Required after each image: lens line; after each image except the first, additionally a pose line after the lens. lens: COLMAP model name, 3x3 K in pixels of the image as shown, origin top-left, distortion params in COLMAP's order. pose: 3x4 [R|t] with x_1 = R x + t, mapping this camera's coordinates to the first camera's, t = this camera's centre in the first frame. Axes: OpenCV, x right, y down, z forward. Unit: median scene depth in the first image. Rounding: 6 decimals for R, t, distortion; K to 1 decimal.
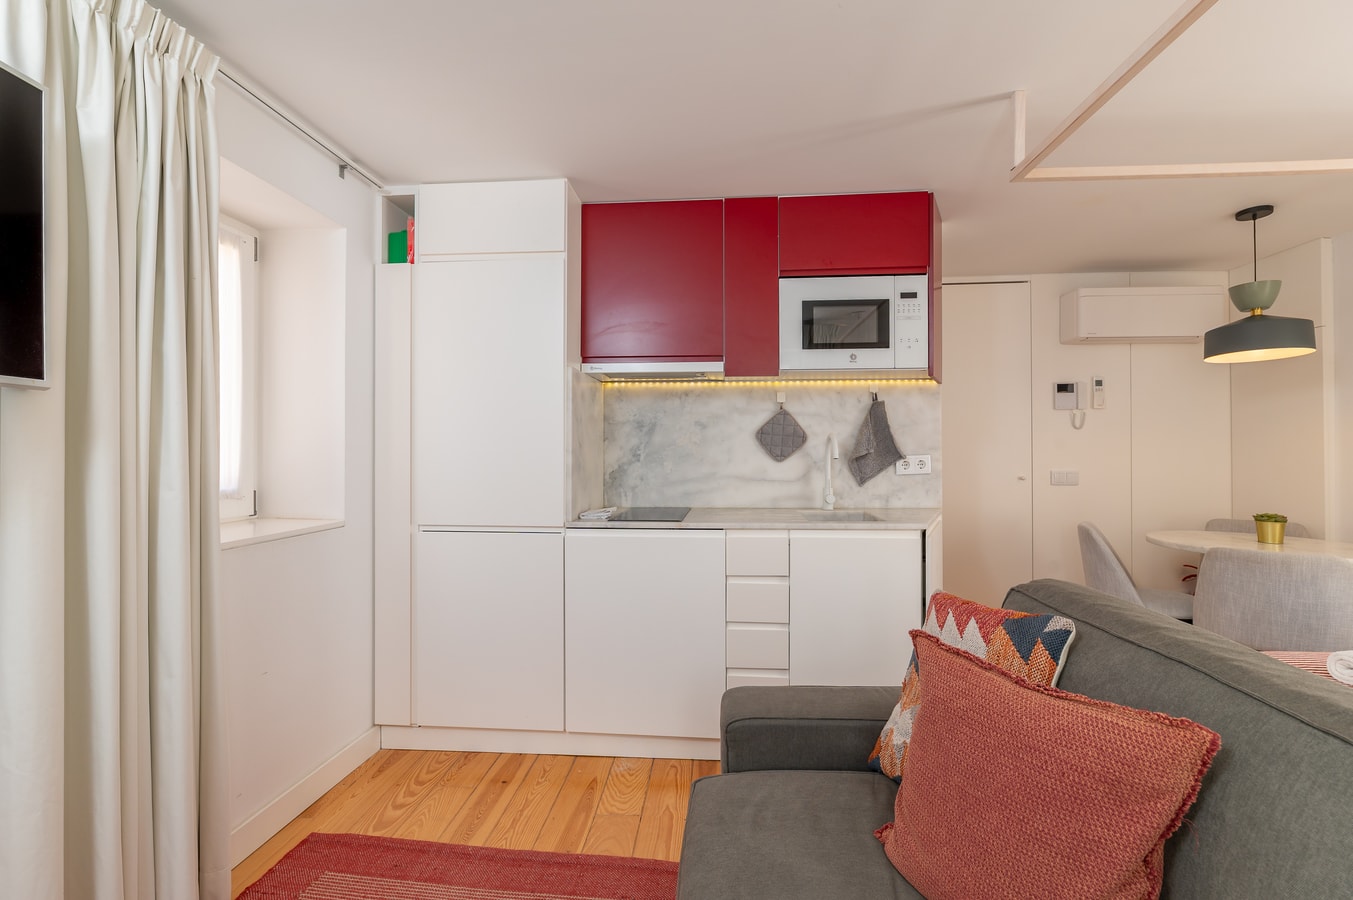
lens RADIAL K [[583.4, 0, 678.9], [0, 583.4, 448.5], [0, 0, 1]] dist [-0.009170, -0.000056]
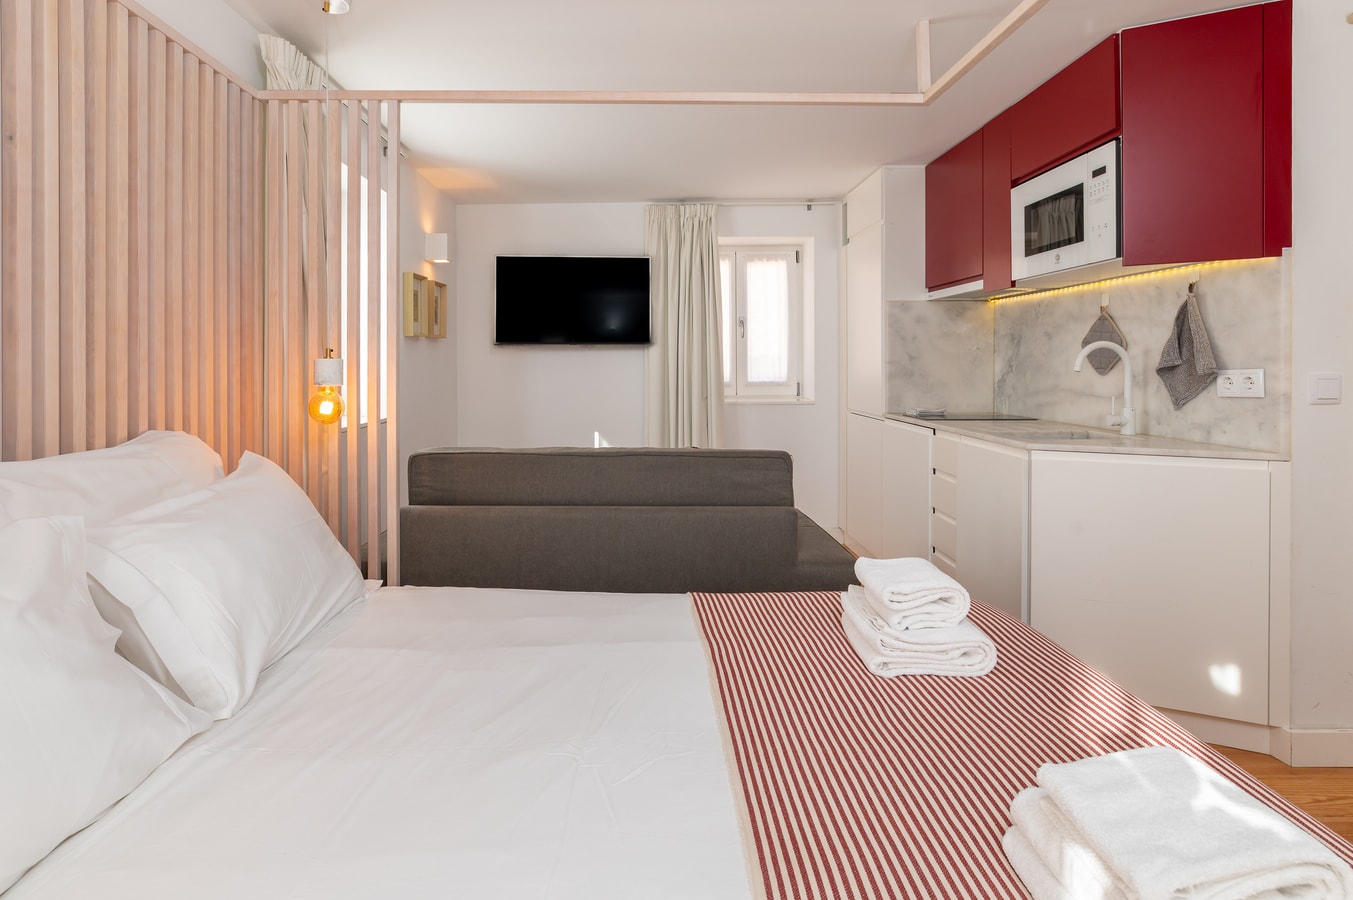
lens RADIAL K [[665.2, 0, 650.2], [0, 665.2, 367.5], [0, 0, 1]] dist [0.013913, 0.000373]
pose [[0.080428, 0.009585, -0.996714, 1.124376], [0.007166, 0.999922, 0.010194, -0.002975], [0.996735, -0.007962, 0.080353, 0.259448]]
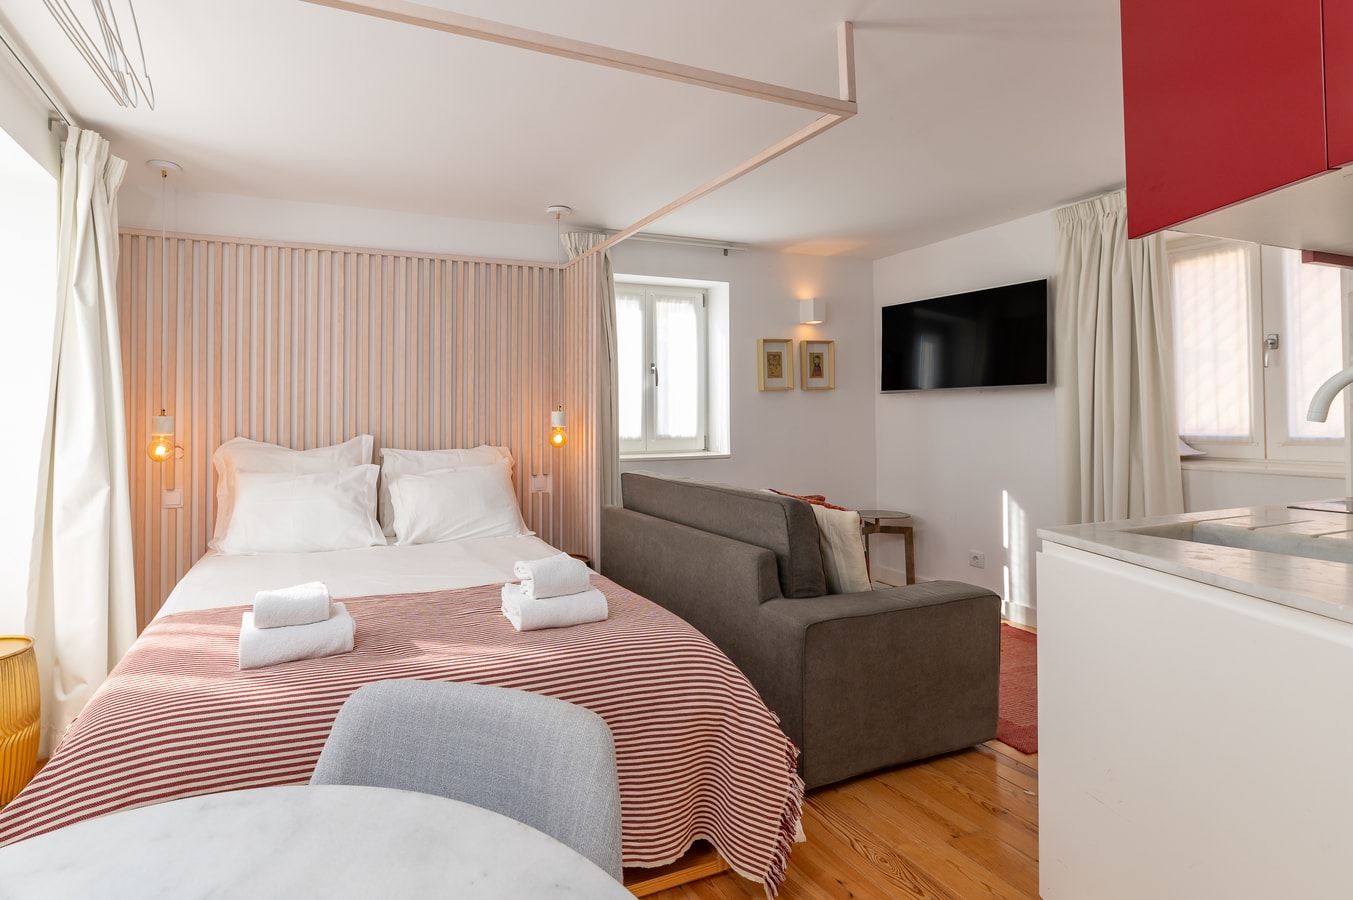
lens RADIAL K [[658.1, 0, 560.5], [0, 658.1, 420.7], [0, 0, 1]] dist [-0.005382, 0.002489]
pose [[-0.907878, 0.015034, -0.418965, 0.908072], [0.014501, 0.999885, 0.004458, 0.004362], [0.418984, -0.002028, -0.907991, 1.121172]]
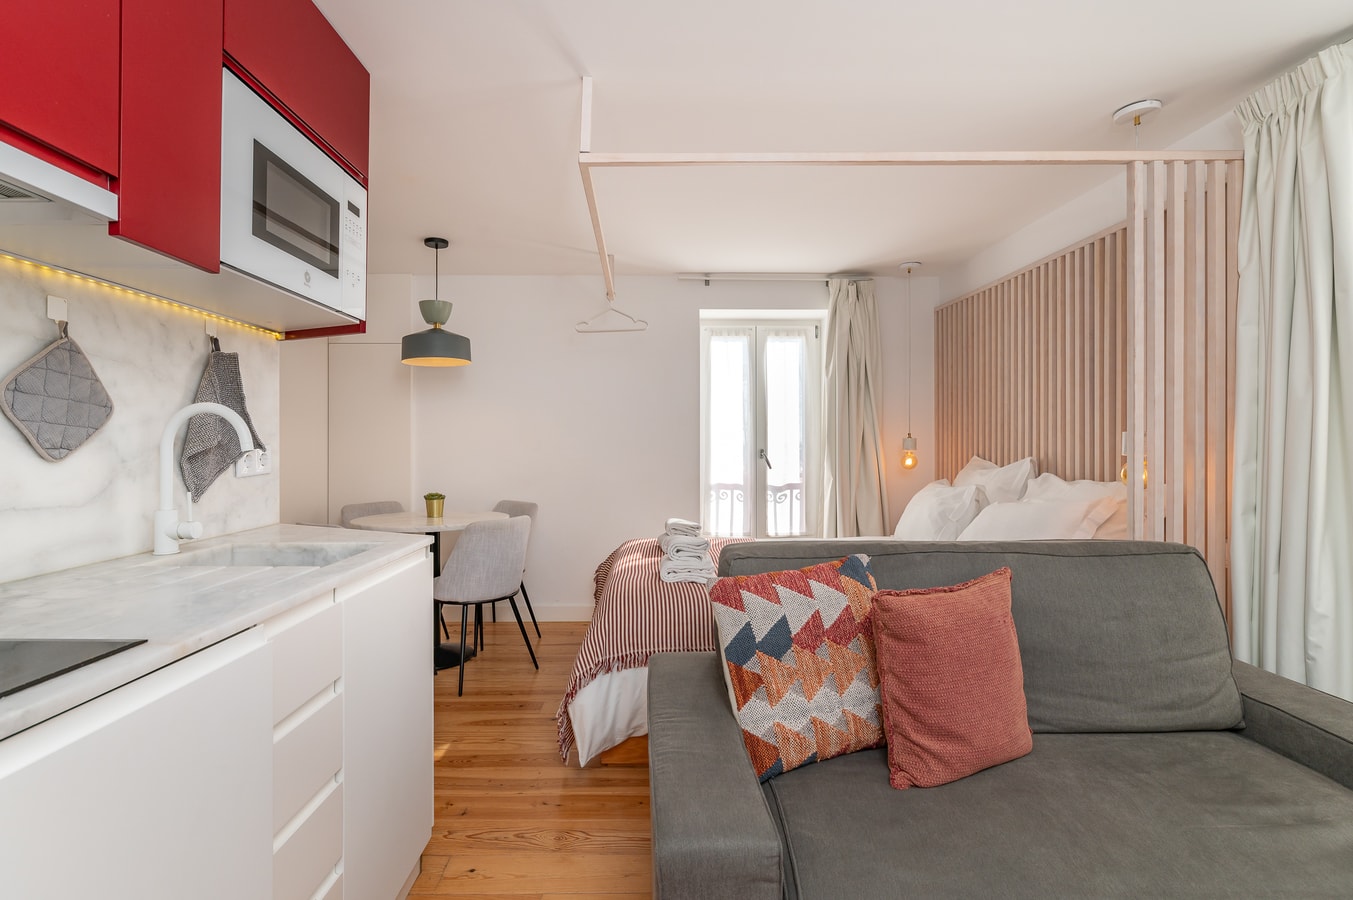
lens RADIAL K [[625.4, 0, 661.6], [0, 625.4, 441.1], [0, 0, 1]] dist [-0.005211, 0.002490]
pose [[-0.082331, 0.006052, 0.996587, -0.314926], [-0.003149, 0.999975, -0.006332, 0.009809], [-0.996600, -0.003660, -0.082310, 0.614258]]
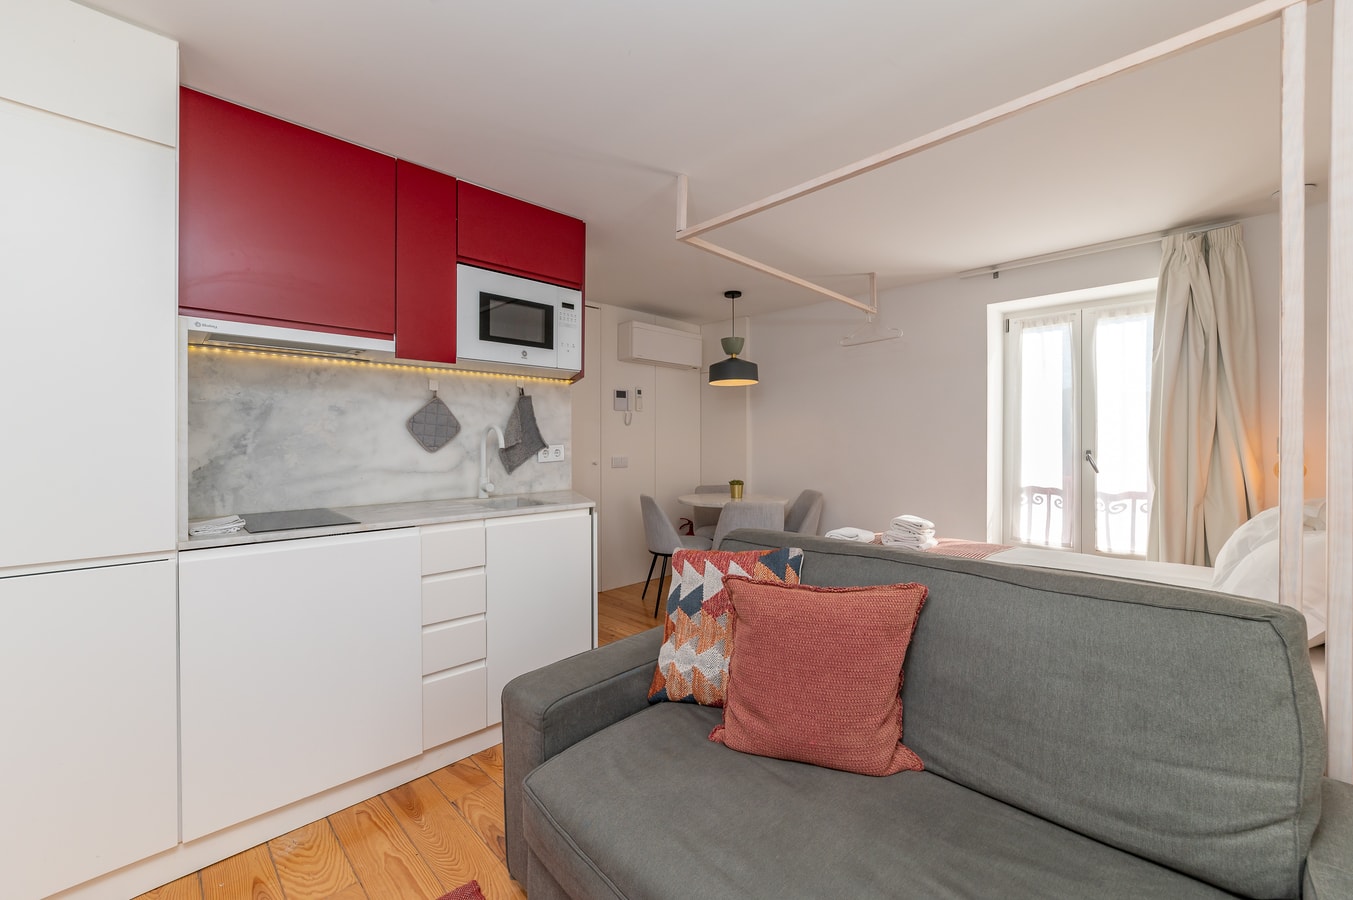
lens RADIAL K [[544.4, 0, 682.1], [0, 544.4, 445.9], [0, 0, 1]] dist [-0.007865, 0.000862]
pose [[0.650407, -0.004362, 0.759573, -0.243134], [-0.004247, 0.999947, 0.009378, 0.002326], [-0.759574, -0.009325, 0.650354, 0.109304]]
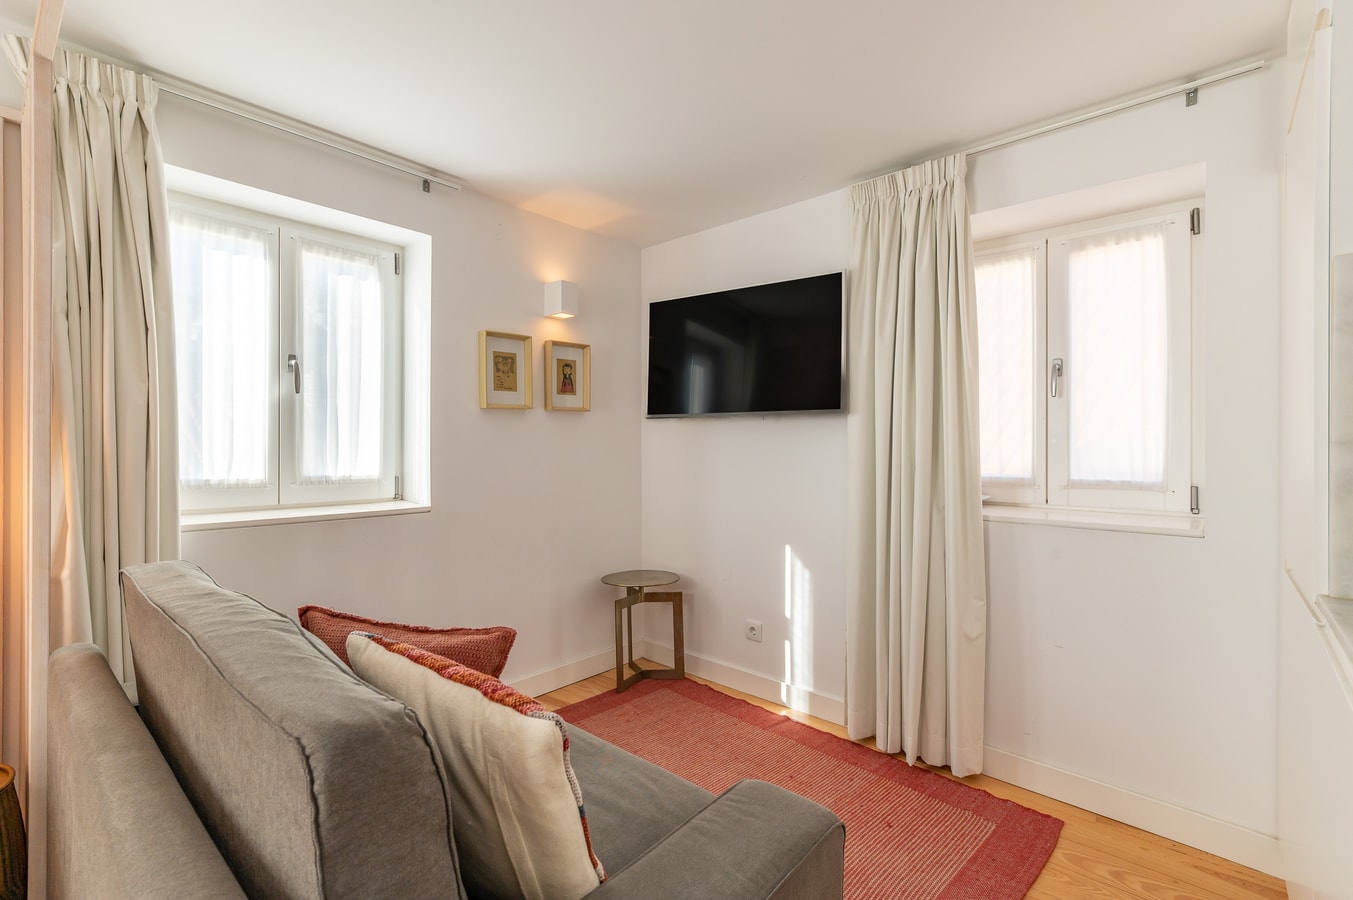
lens RADIAL K [[625.4, 0, 680.2], [0, 625.4, 444.2], [0, 0, 1]] dist [-0.005211, 0.002490]
pose [[-0.596772, 0.004174, -0.802400, 0.422085], [0.002049, 0.999991, 0.003678, 0.000402], [0.802408, 0.000551, -0.596775, 0.736389]]
